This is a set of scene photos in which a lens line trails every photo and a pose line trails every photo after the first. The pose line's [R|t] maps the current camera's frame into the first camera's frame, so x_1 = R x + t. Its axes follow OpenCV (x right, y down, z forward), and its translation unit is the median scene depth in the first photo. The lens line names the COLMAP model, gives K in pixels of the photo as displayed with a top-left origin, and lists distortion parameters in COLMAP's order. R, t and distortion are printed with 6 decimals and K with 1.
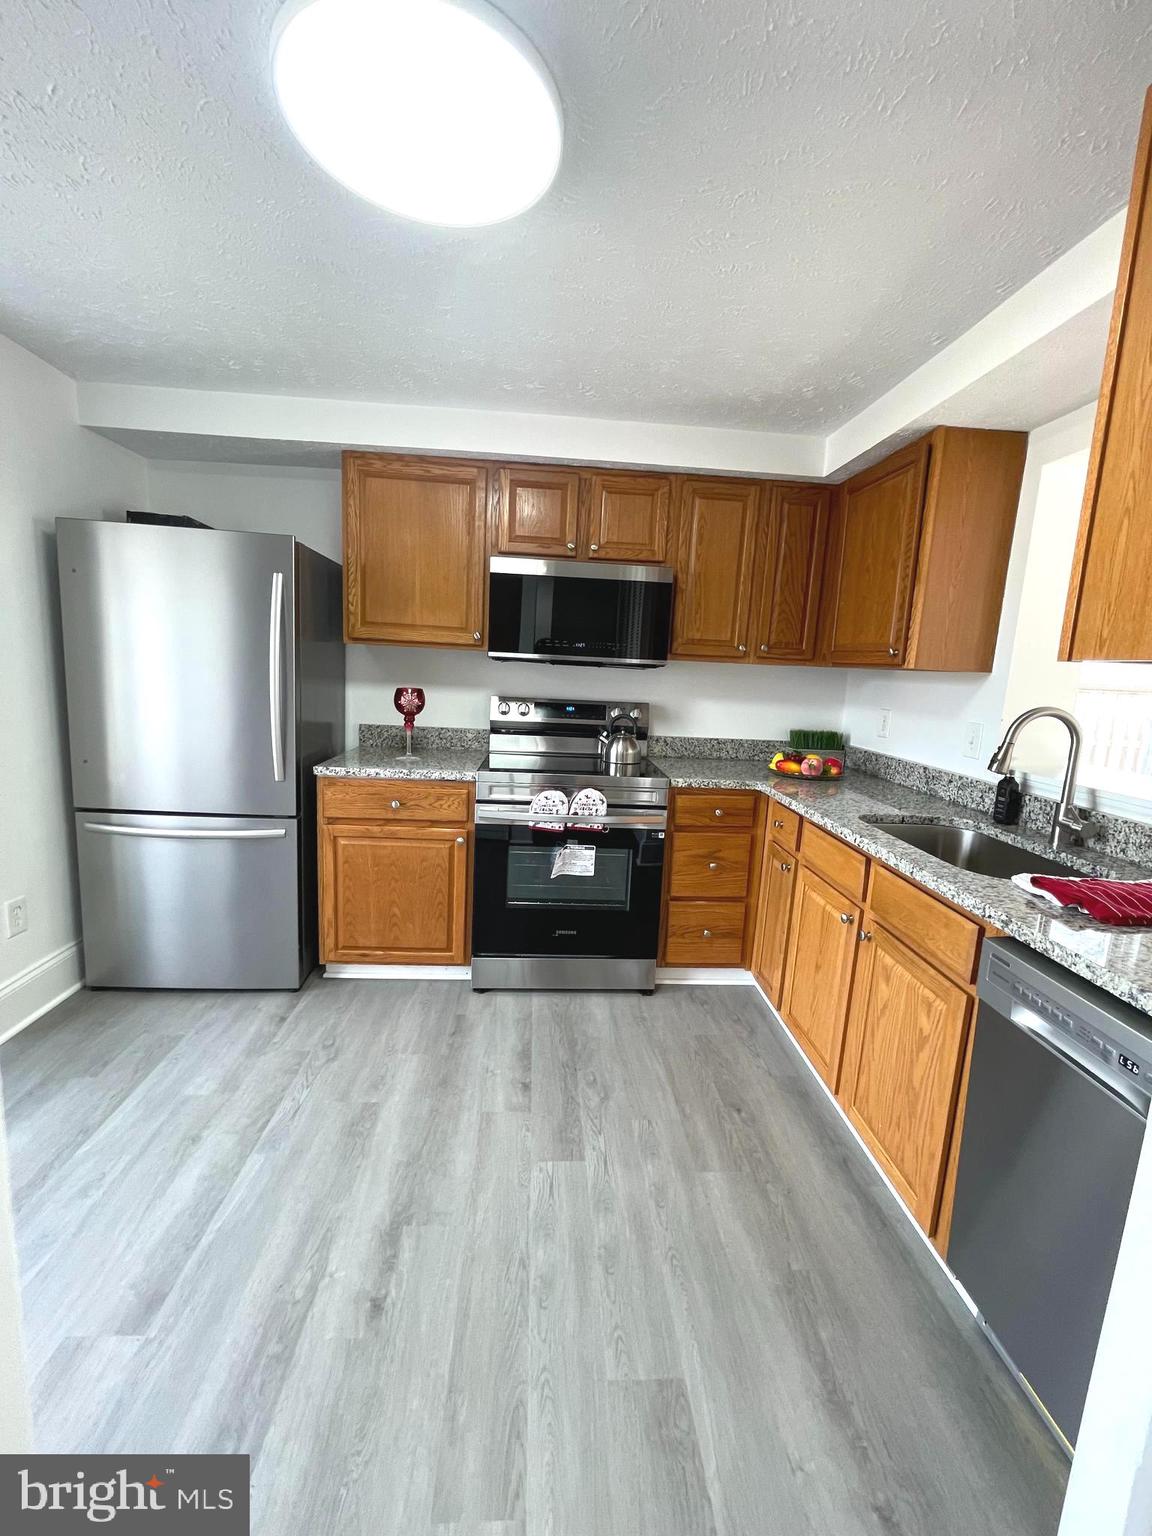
lens RADIAL K [[622.9, 0, 571.4], [0, 622.9, 764.8], [0, 0, 1]] dist [0.002213, 0.000396]
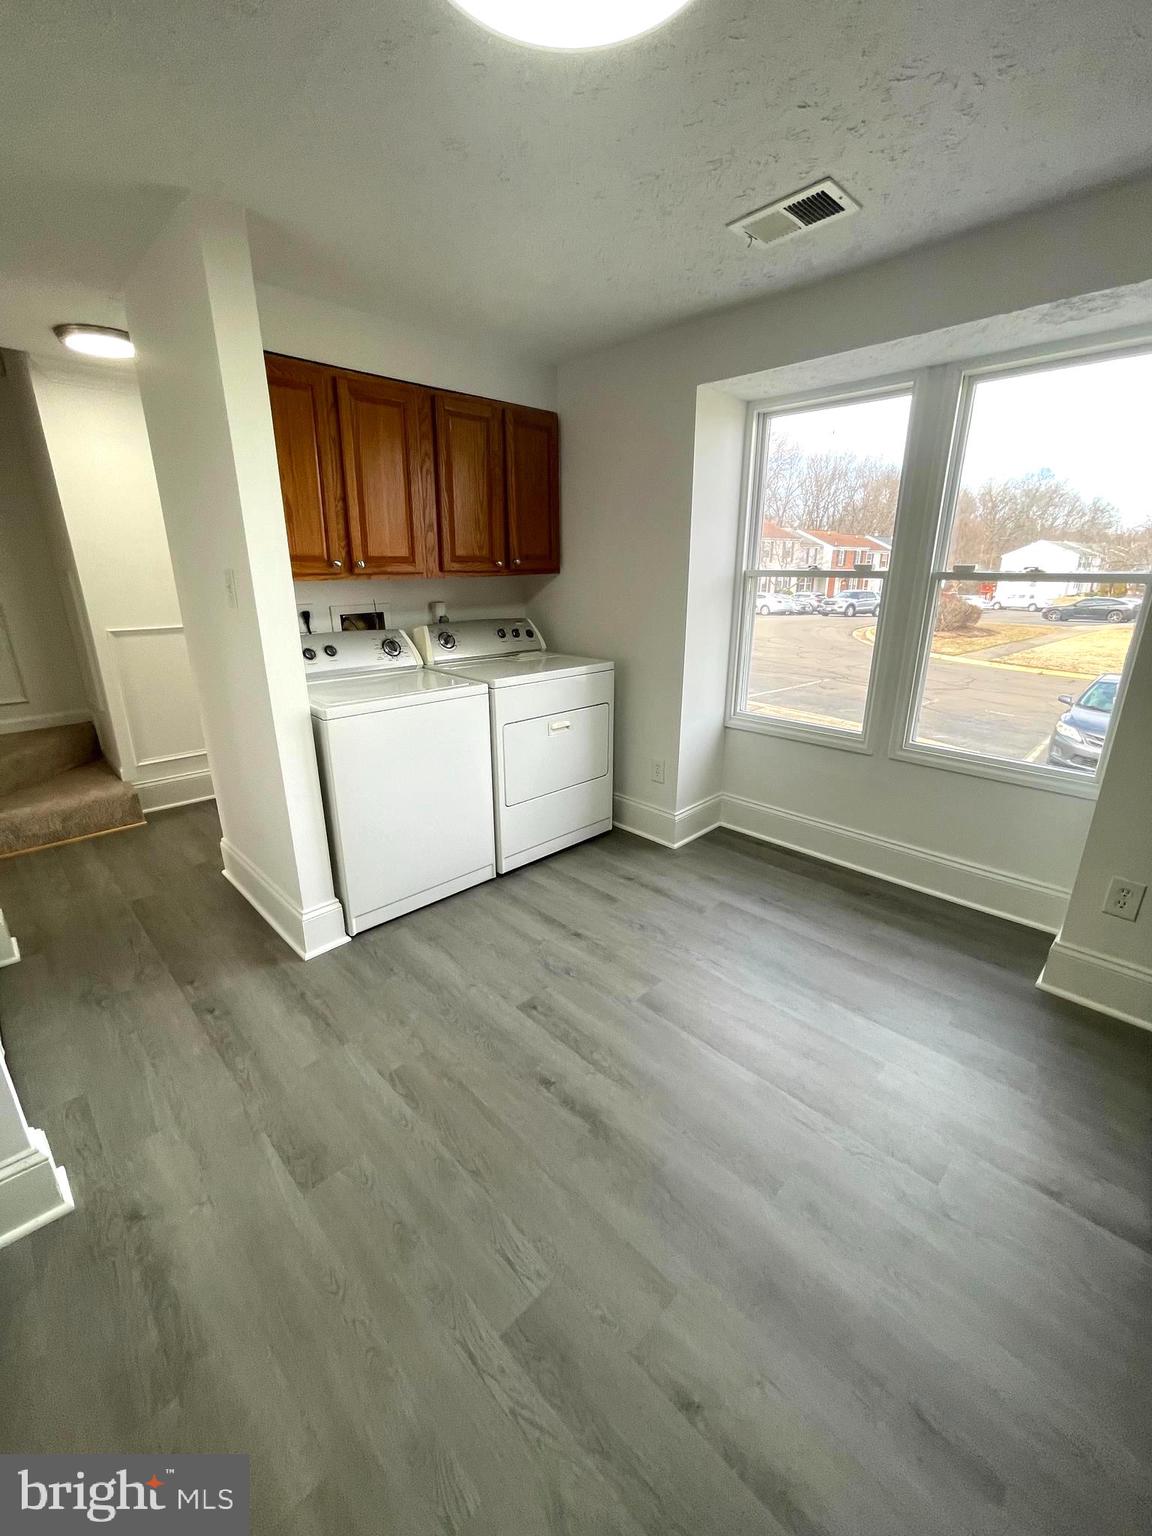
lens RADIAL K [[622.9, 0, 571.4], [0, 622.9, 764.8], [0, 0, 1]] dist [0.002213, 0.000396]
pose [[-0.749352, 0.155409, -0.643677, 0.292706], [-0.140281, 0.912747, 0.383685, -0.195511], [0.647142, 0.377811, -0.662167, 1.218888]]
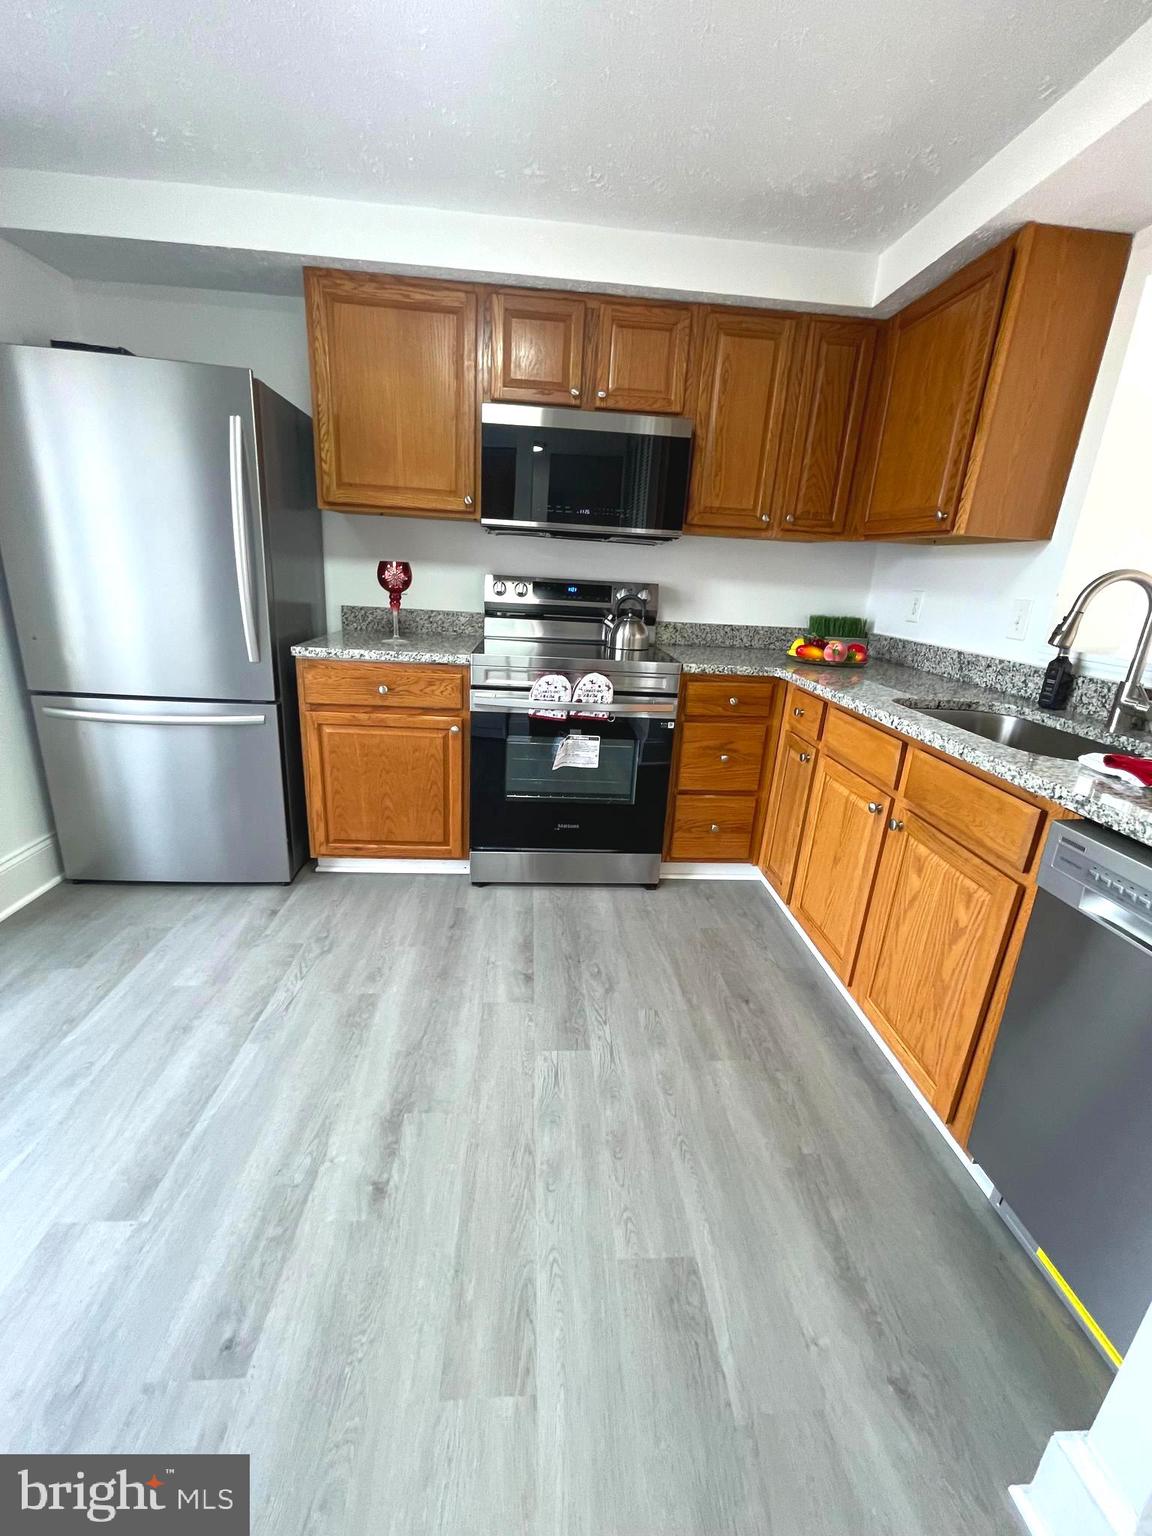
lens RADIAL K [[622.9, 0, 571.2], [0, 622.9, 765.4], [0, 0, 1]] dist [0.002213, 0.000396]
pose [[0.999955, 0.003972, 0.008643, -0.017694], [-0.005211, 0.988911, 0.148416, 0.050102], [-0.007958, -0.148455, 0.988887, 0.100336]]
